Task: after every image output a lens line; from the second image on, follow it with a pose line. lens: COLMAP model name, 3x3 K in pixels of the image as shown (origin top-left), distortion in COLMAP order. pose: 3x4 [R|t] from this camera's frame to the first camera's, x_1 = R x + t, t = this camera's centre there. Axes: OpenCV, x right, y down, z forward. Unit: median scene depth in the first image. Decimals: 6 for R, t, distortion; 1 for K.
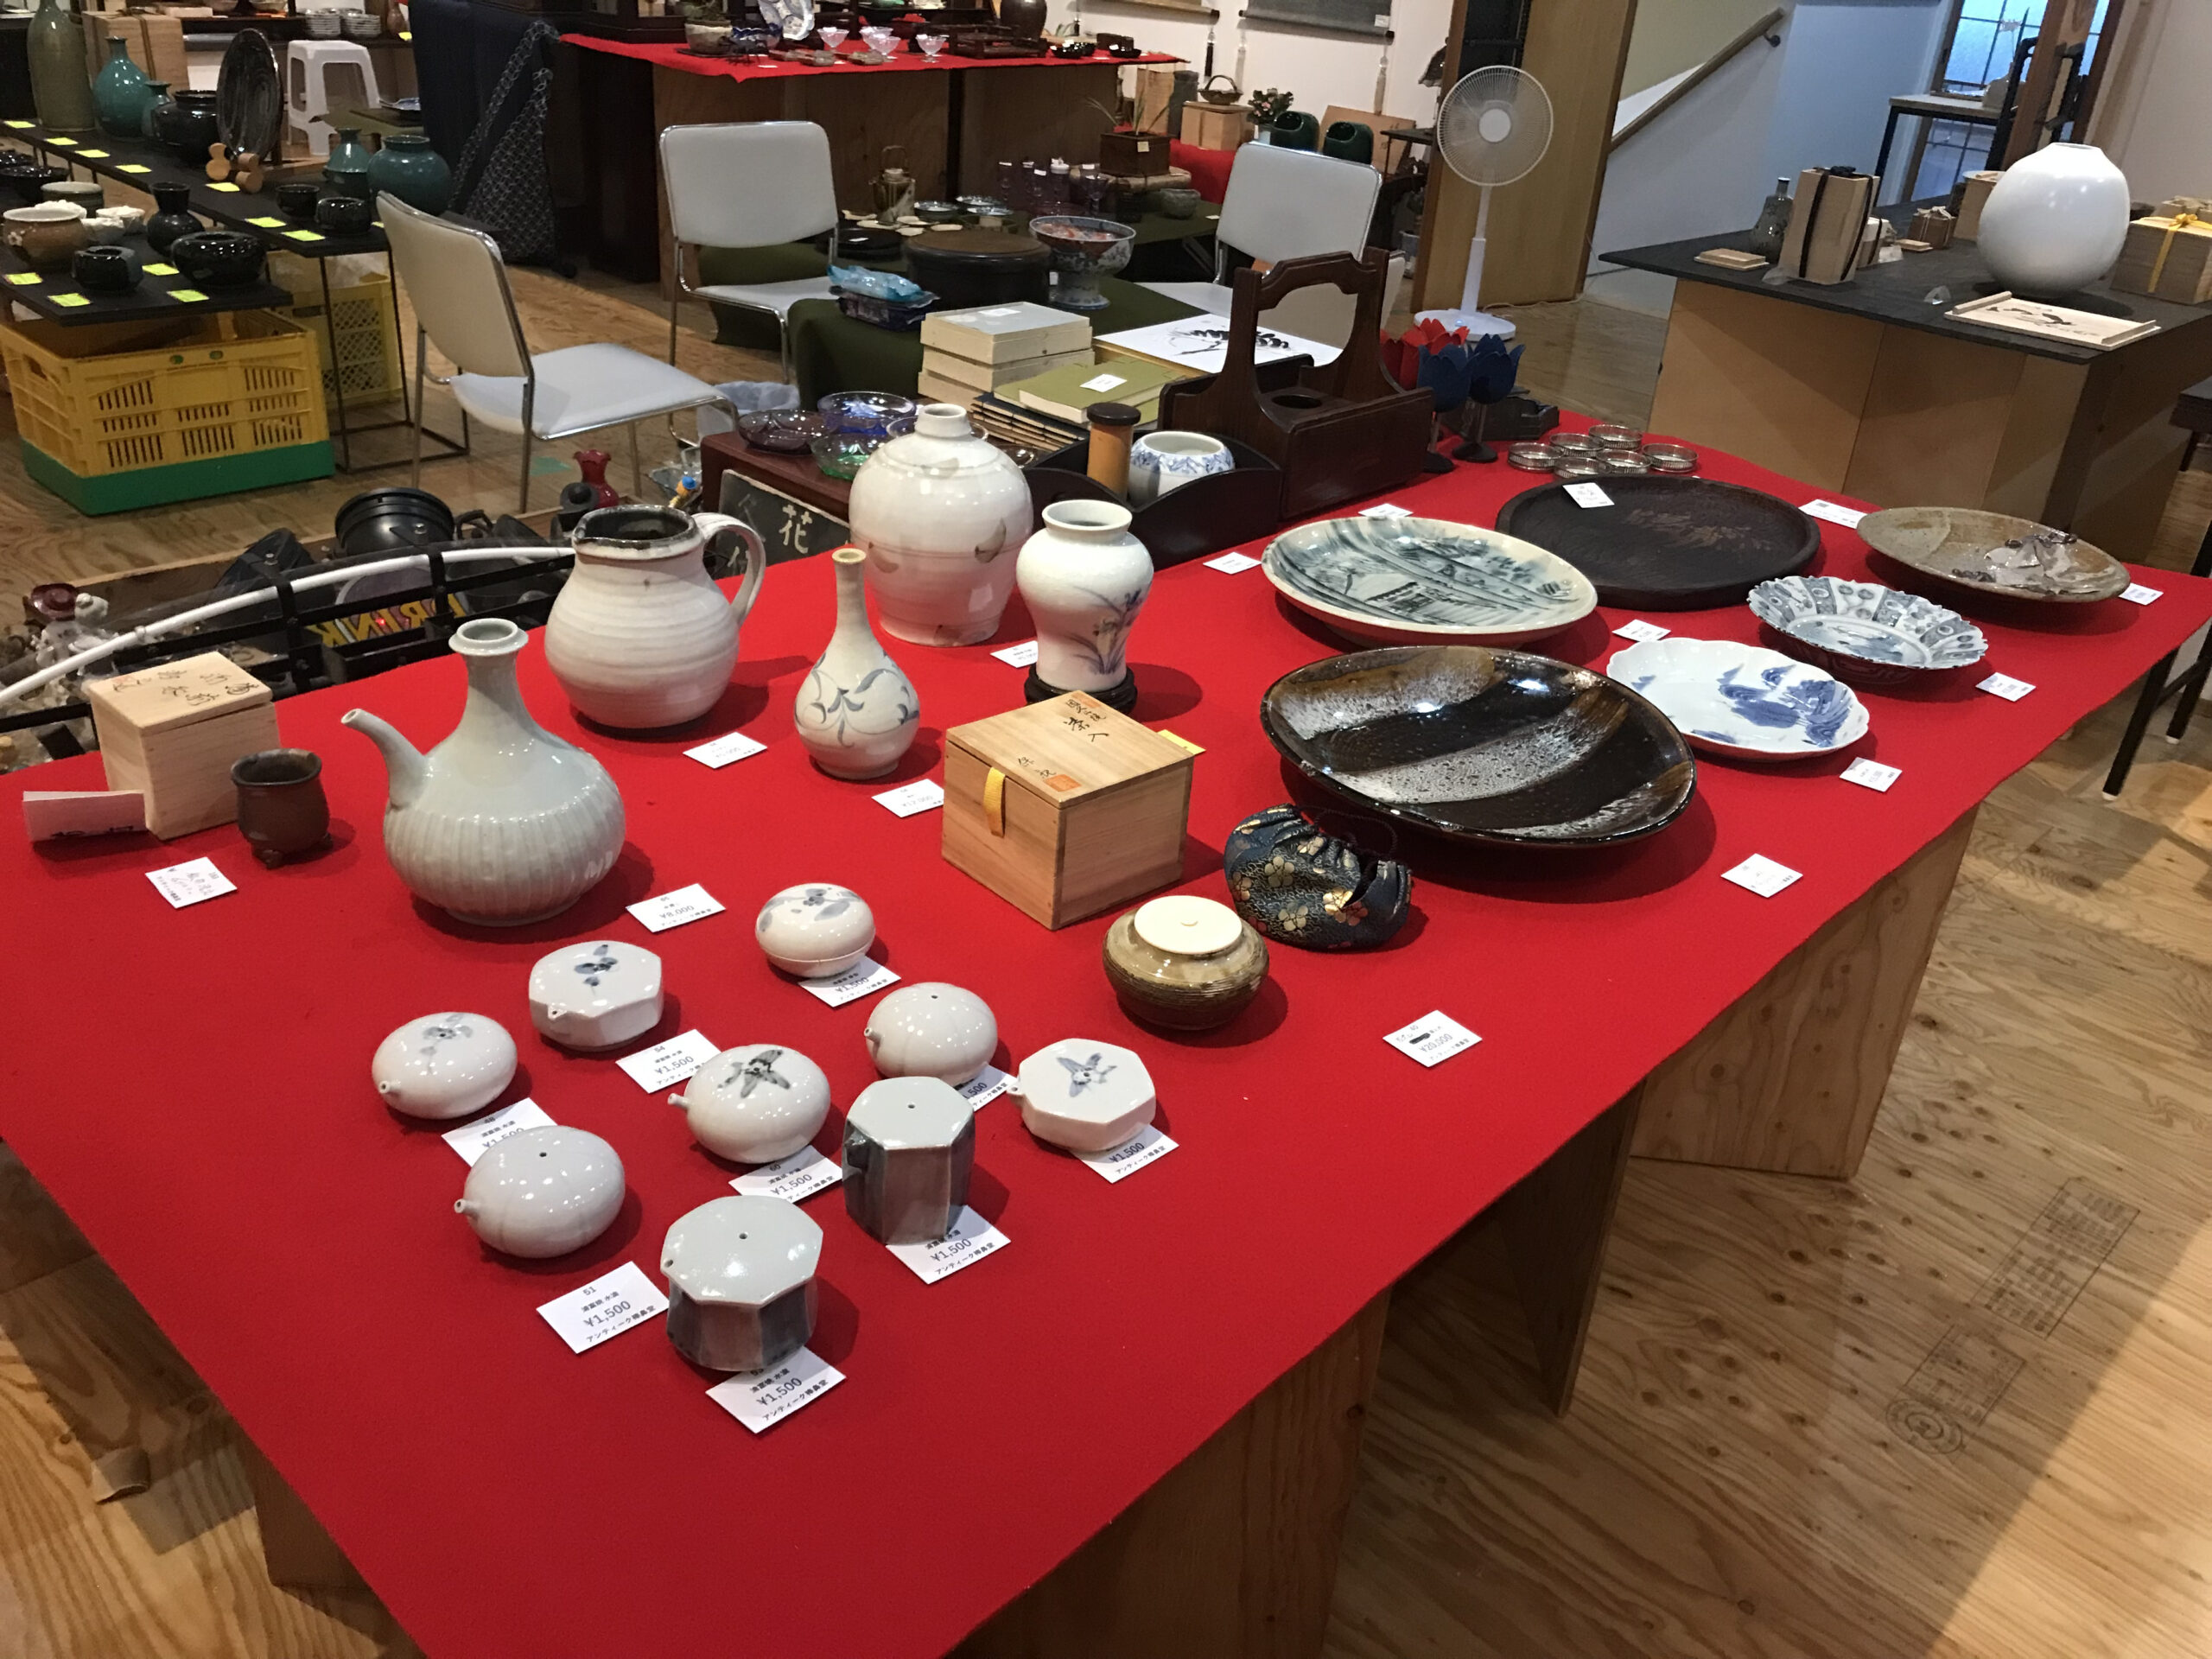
lens RADIAL K [[1818.3, 0, 1106.0], [0, 1818.3, 829.5], [0, 0, 1]] dist [-0.003827, 0.002625]
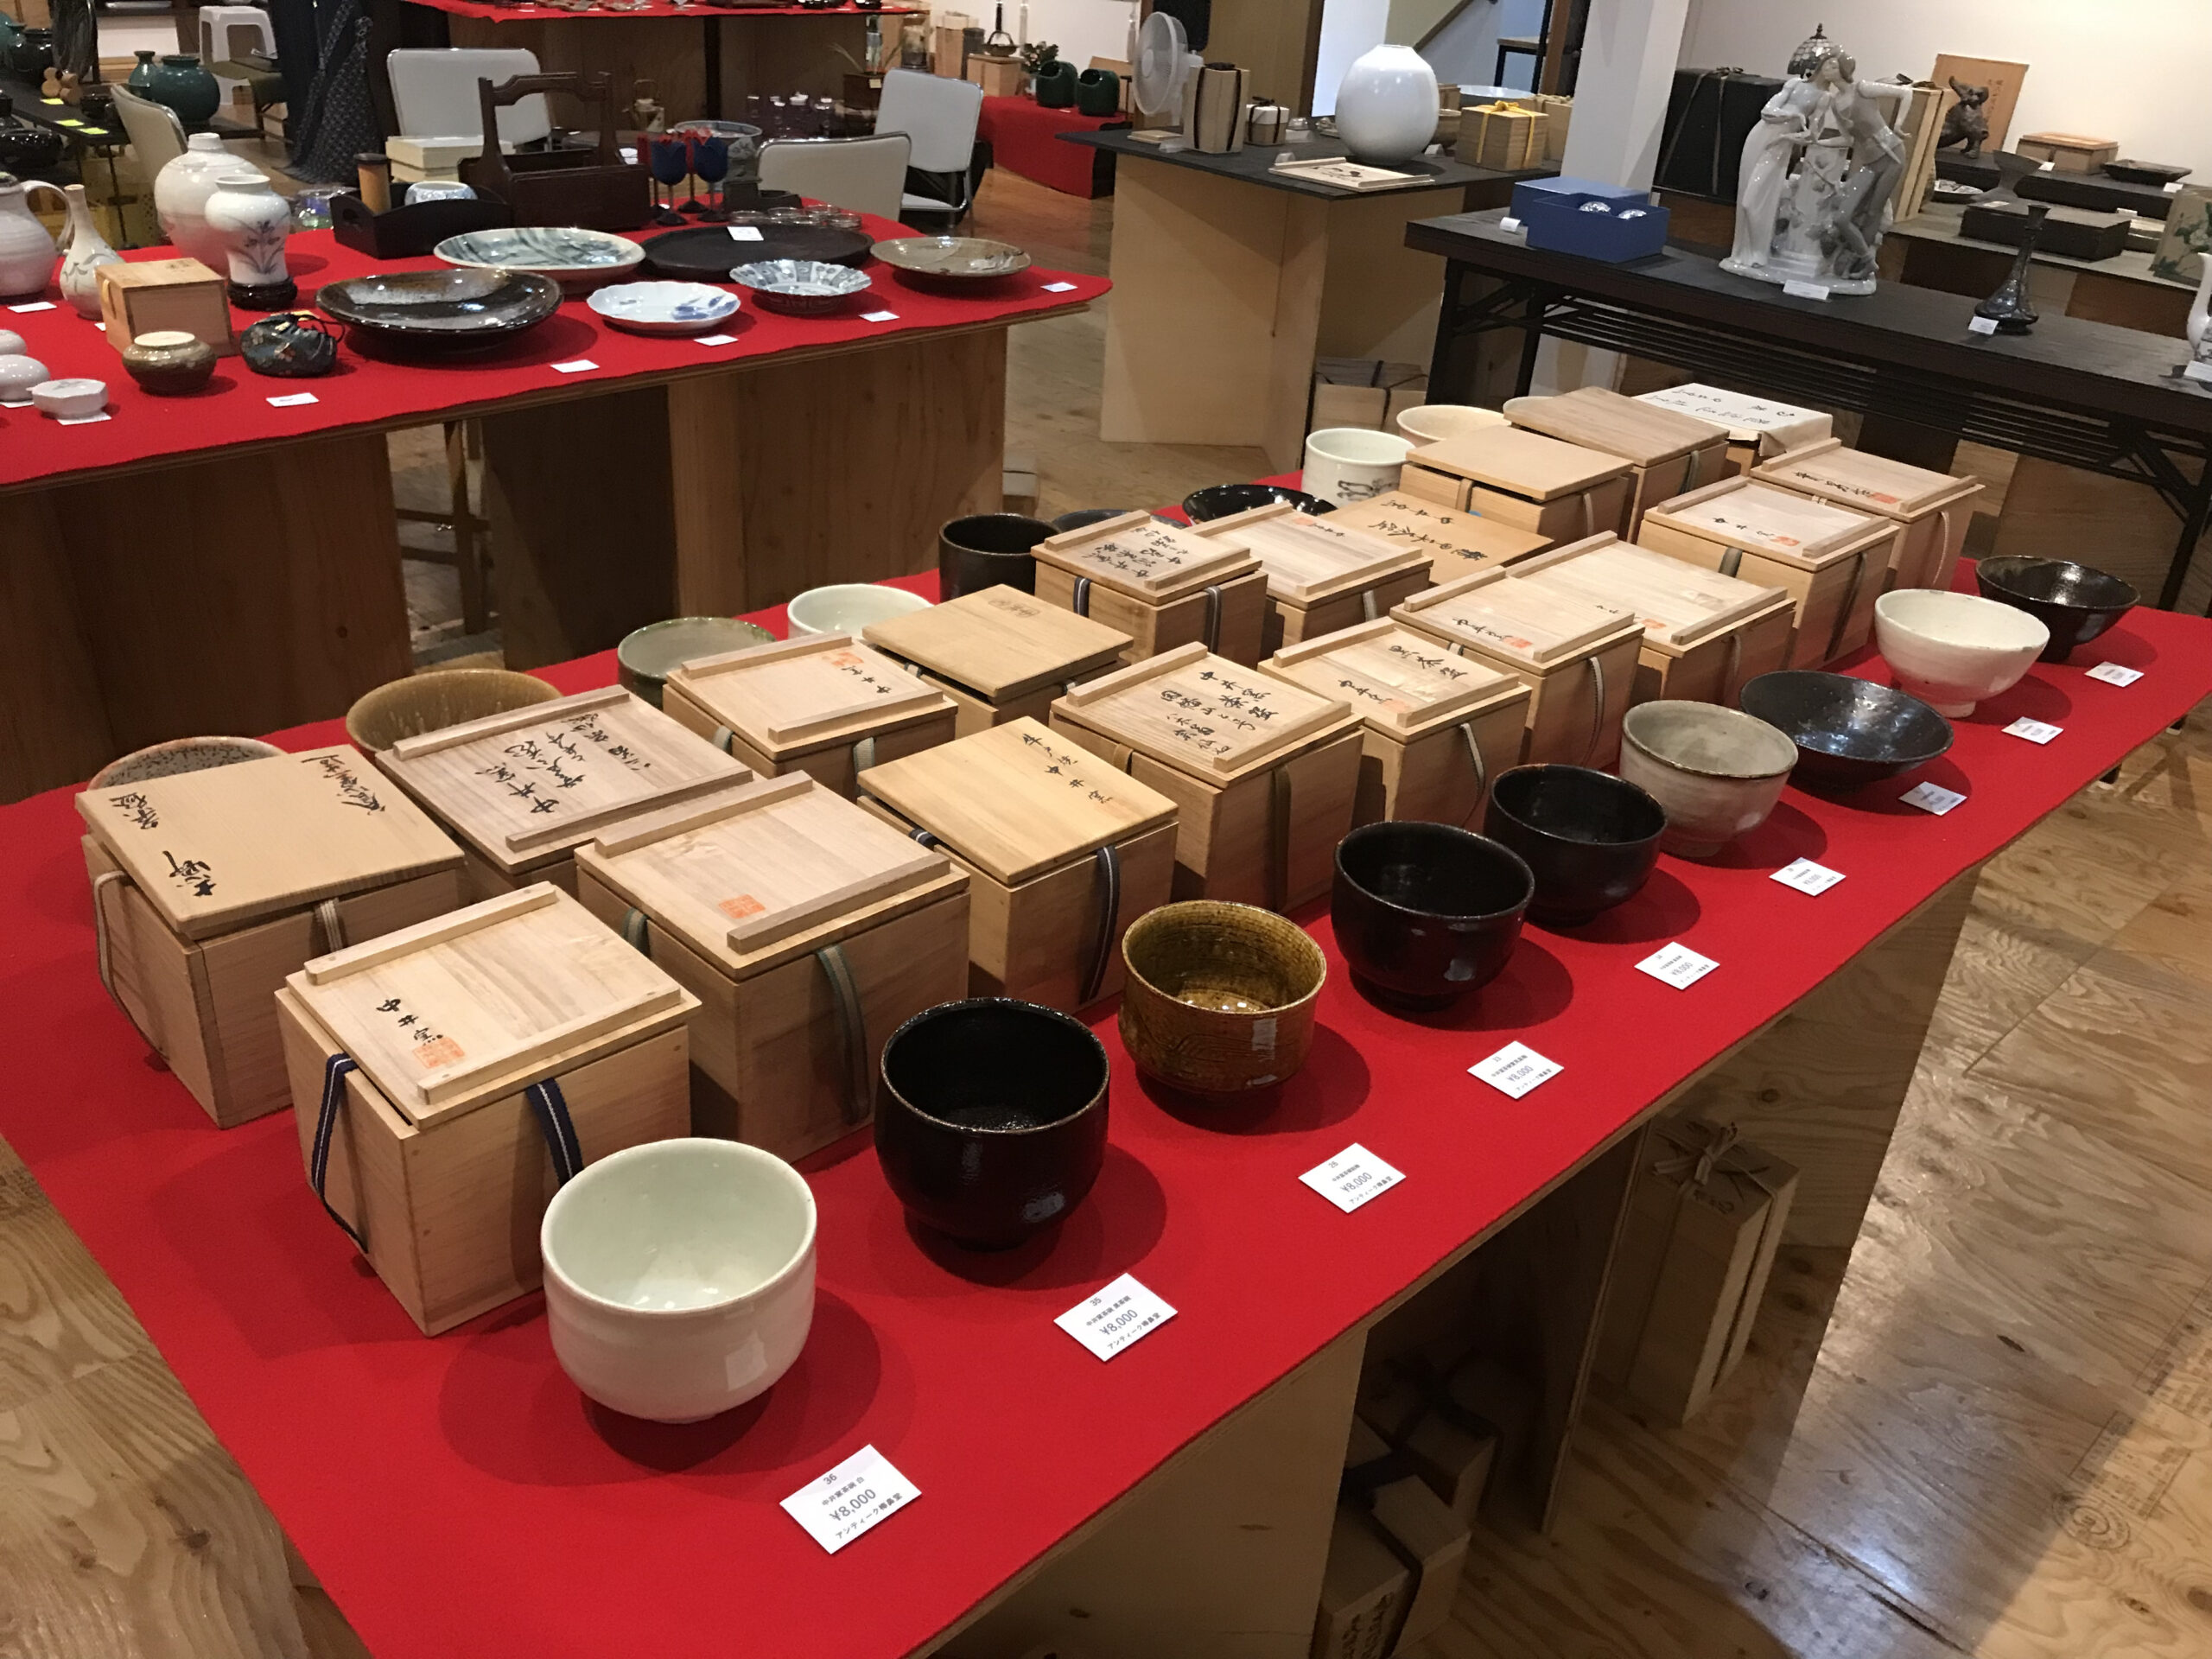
lens RADIAL K [[1797.8, 0, 1106.0], [0, 1797.8, 829.5], [0, 0, 1]] dist [0.079041, -0.105548]
pose [[0.999386, 0.005361, -0.034616, 0.237434], [-0.005328, 0.999985, 0.001036, 0.120460], [0.034621, -0.000851, 0.999400, -0.200085]]
